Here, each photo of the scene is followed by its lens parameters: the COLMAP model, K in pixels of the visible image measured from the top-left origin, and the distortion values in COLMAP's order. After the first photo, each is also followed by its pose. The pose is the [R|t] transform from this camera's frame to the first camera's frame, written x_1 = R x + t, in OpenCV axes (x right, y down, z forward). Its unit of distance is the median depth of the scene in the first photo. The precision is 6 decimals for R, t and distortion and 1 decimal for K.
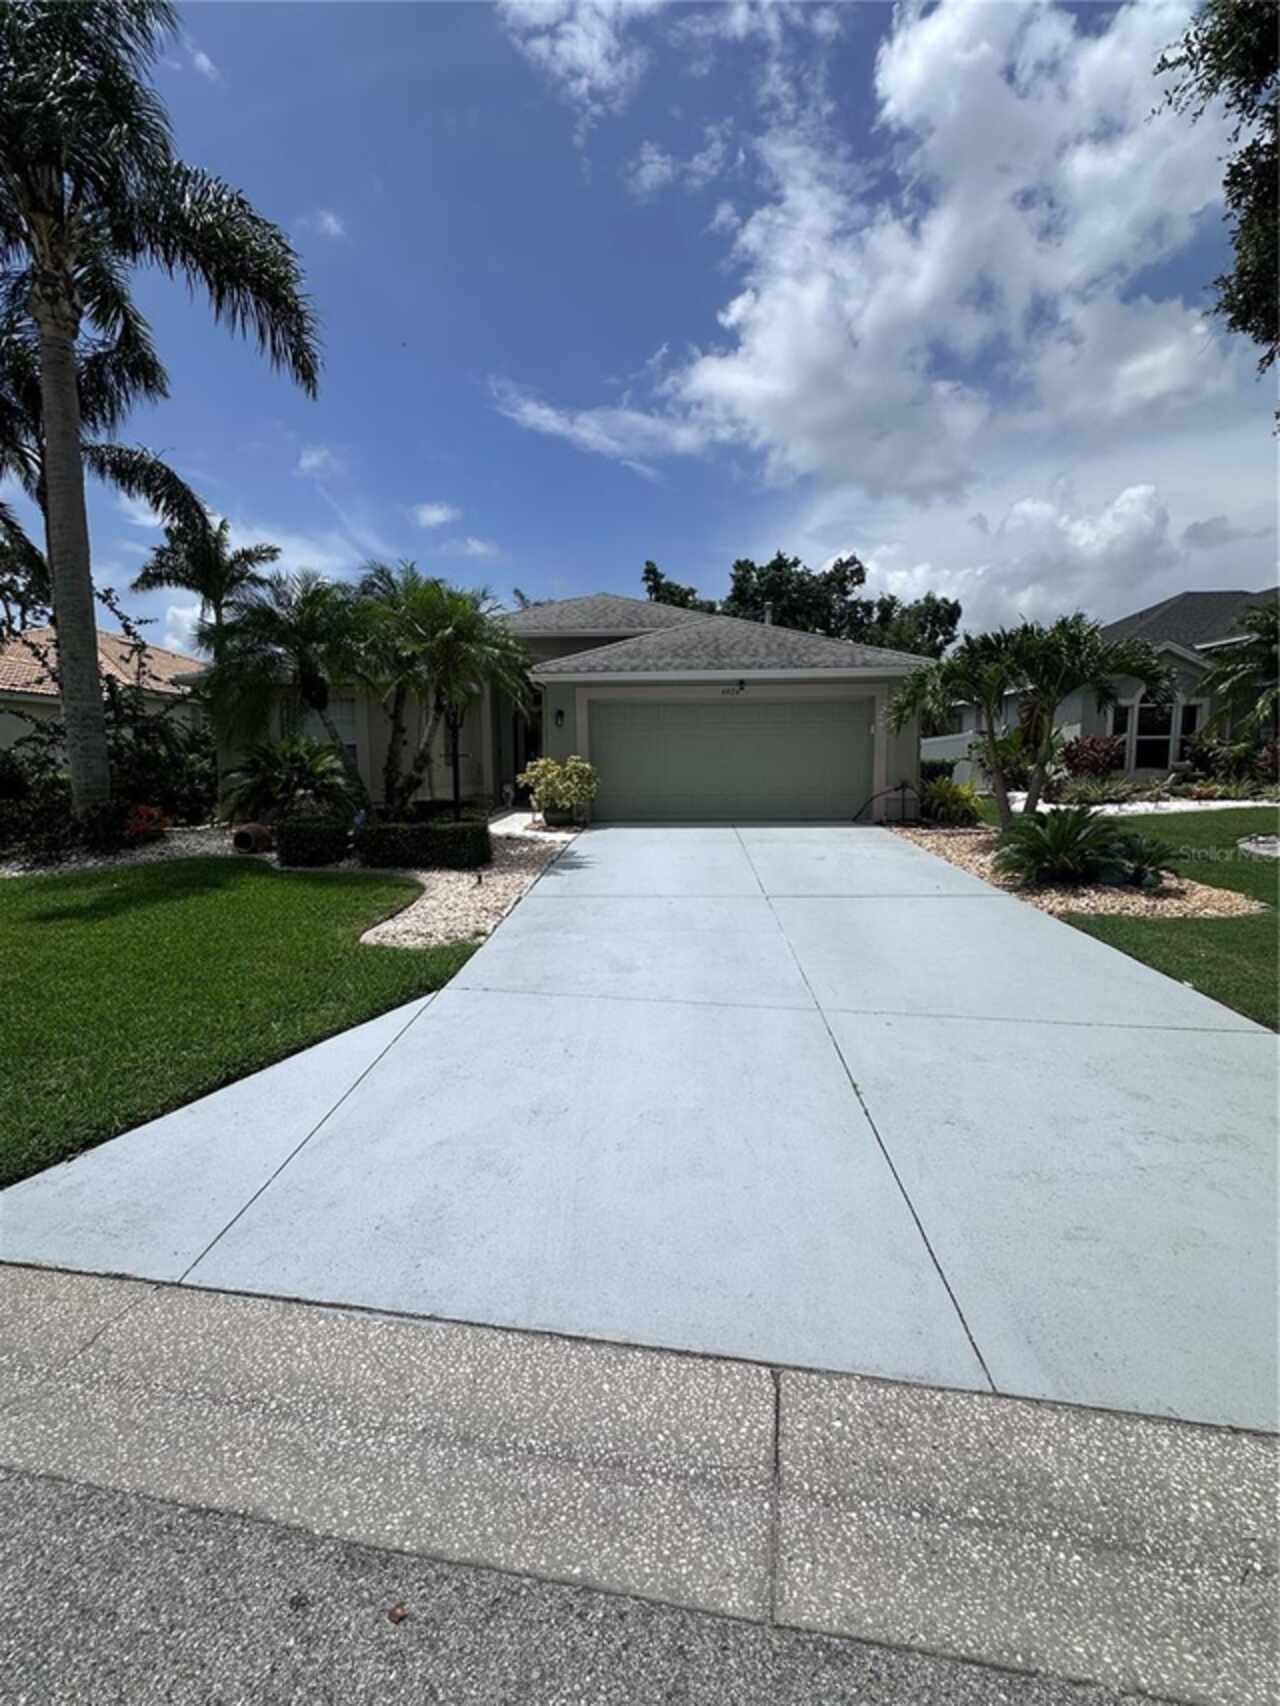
lens RADIAL K [[762.5, 0, 636.7], [0, 762.5, 854.6], [0, 0, 1]] dist [-0.005427, -0.000057]
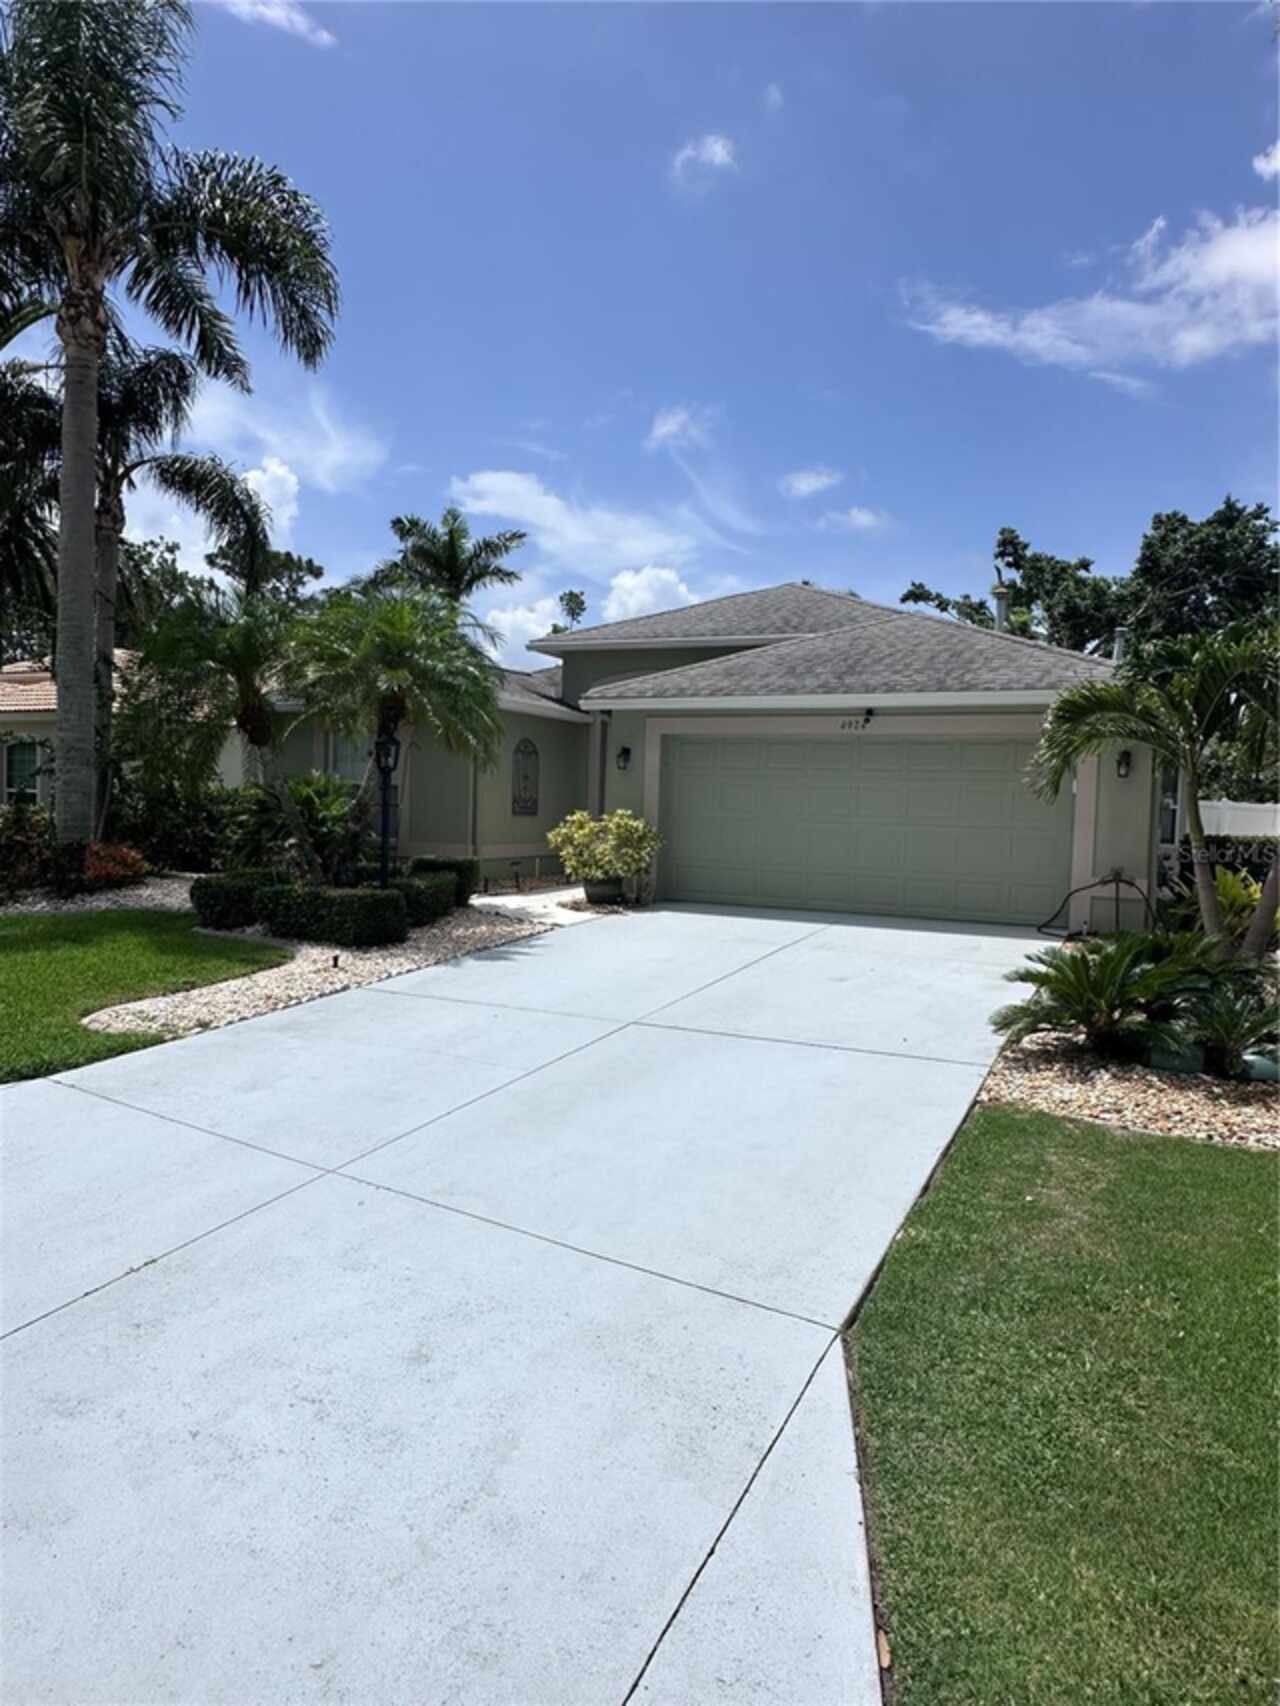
lens RADIAL K [[1089.2, 0, 643.1], [0, 1089.2, 851.2], [0, 0, 1]] dist [-0.003178, 0.000282]
pose [[0.923965, 0.052606, -0.378841, 0.099166], [-0.083131, 0.994439, -0.064662, -0.006882], [0.373333, 0.091239, 0.923200, 0.011889]]
